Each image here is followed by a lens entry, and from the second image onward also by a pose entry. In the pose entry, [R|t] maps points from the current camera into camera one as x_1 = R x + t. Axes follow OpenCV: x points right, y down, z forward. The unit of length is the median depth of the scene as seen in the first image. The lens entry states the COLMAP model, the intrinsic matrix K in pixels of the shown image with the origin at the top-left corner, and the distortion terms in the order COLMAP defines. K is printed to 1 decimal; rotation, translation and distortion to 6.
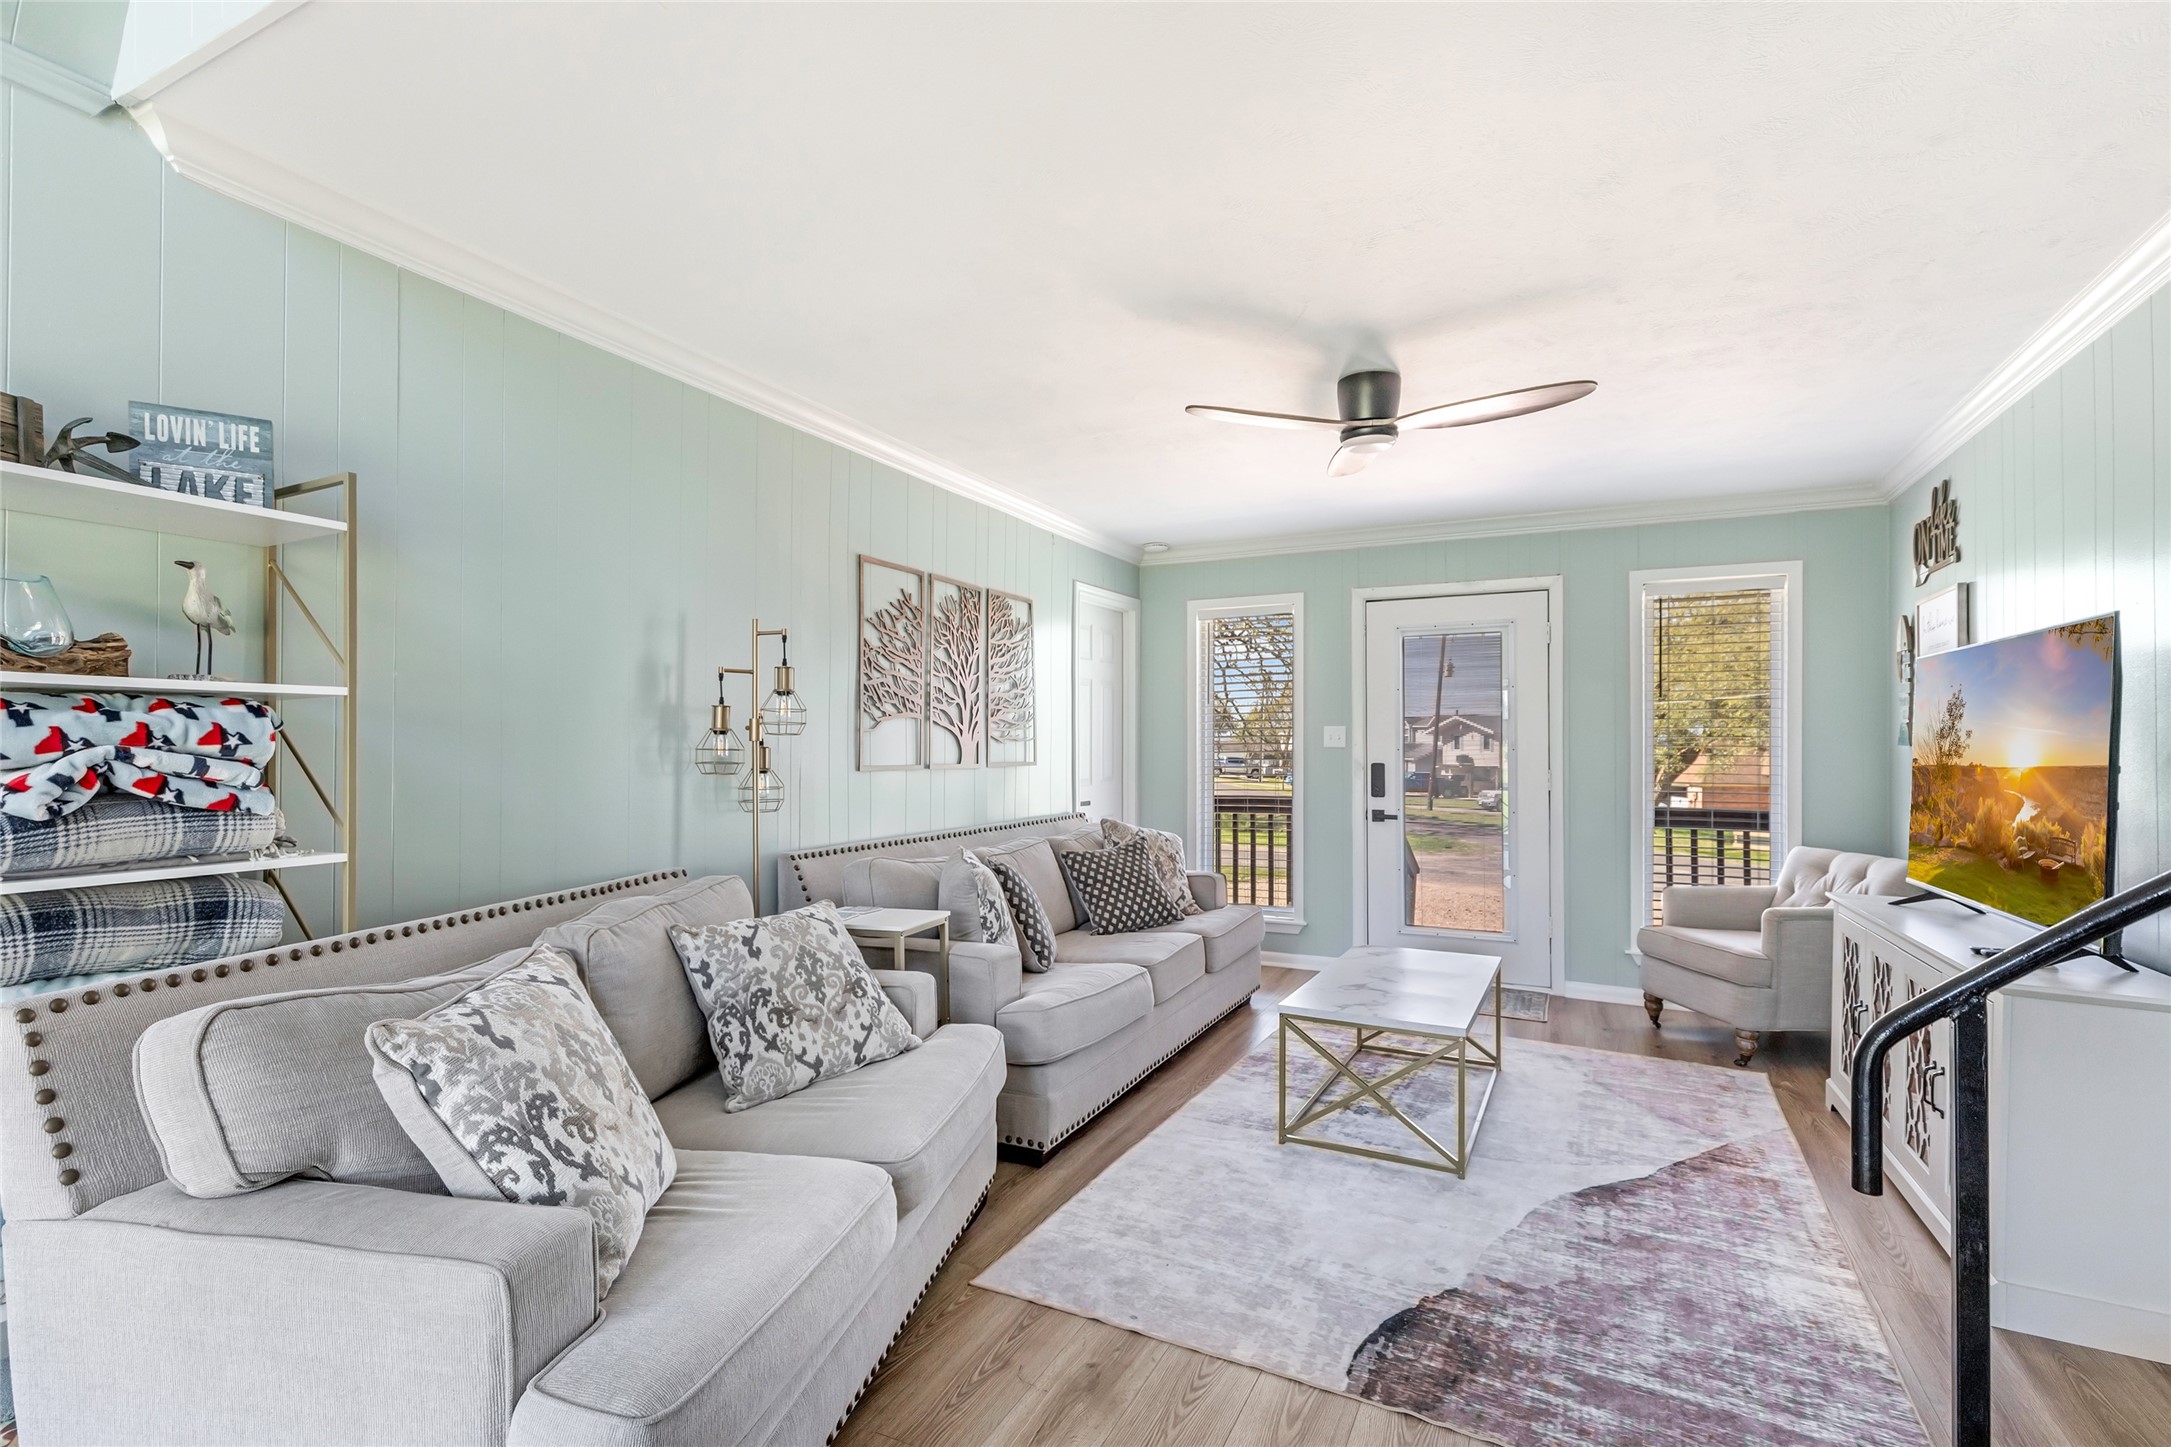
lens RADIAL K [[1007.4, 0, 1074.4], [0, 1007.4, 736.2], [0, 0, 1]] dist [0.000298, 0.000006]
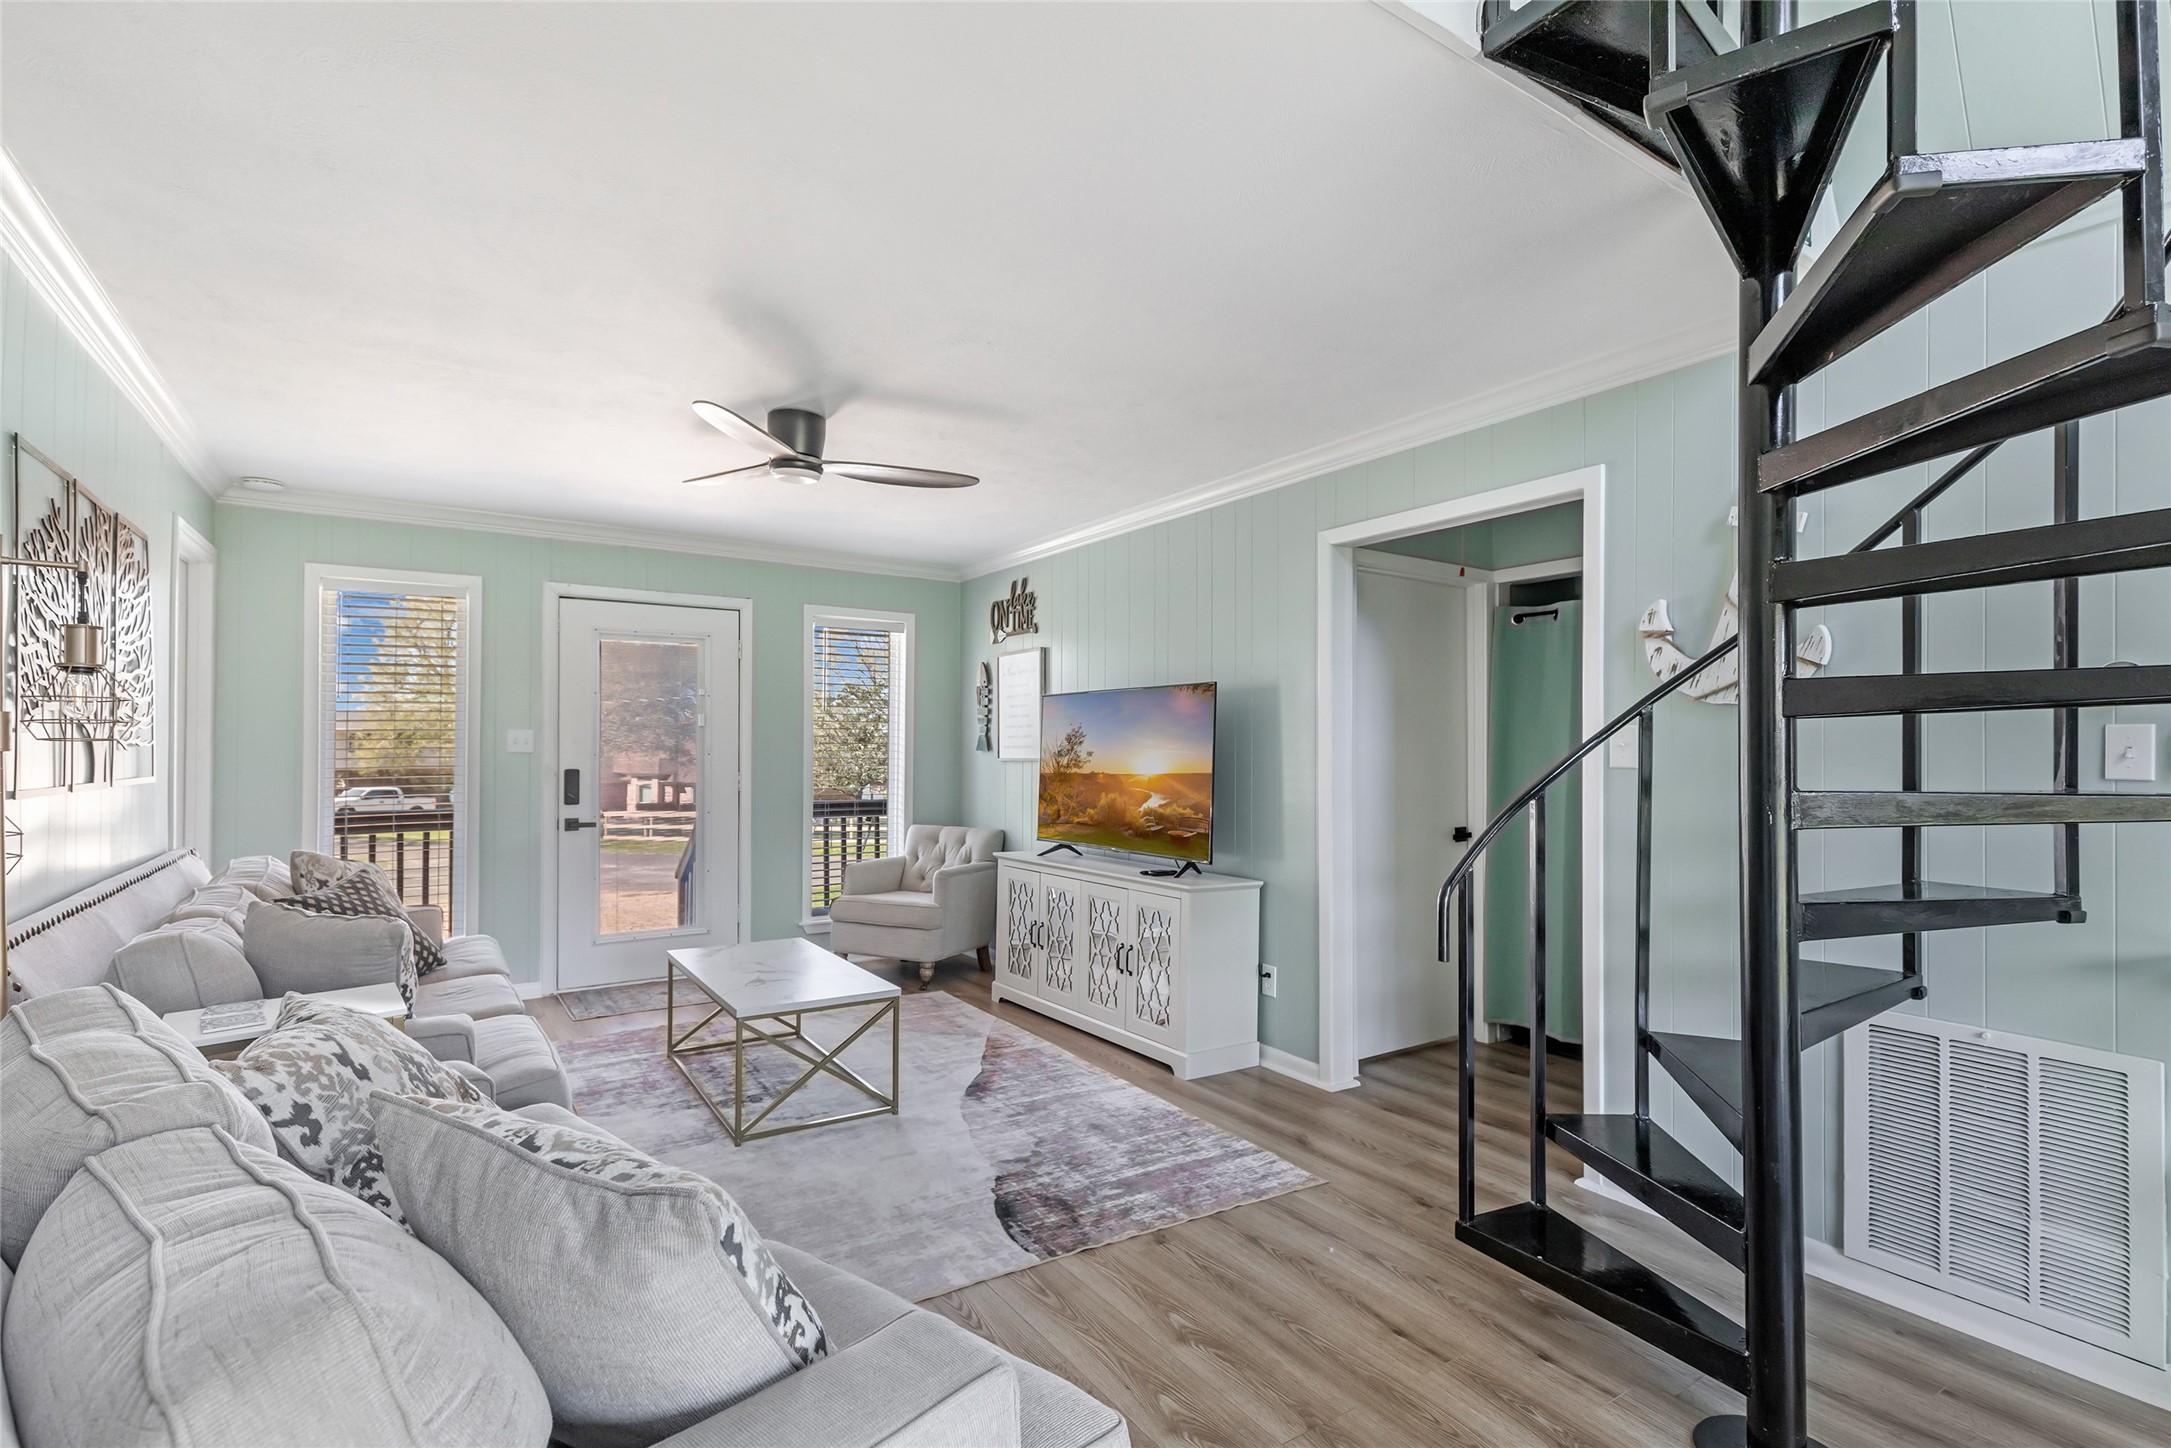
lens RADIAL K [[1007.4, 0, 1086.7], [0, 1007.4, 735.4], [0, 0, 1]] dist [0.000298, 0.000006]
pose [[0.488596, 0.010439, 0.872448, -0.361790], [-0.010864, 0.999924, -0.005880, -0.005618], [-0.872442, -0.006606, 0.488672, 0.140784]]
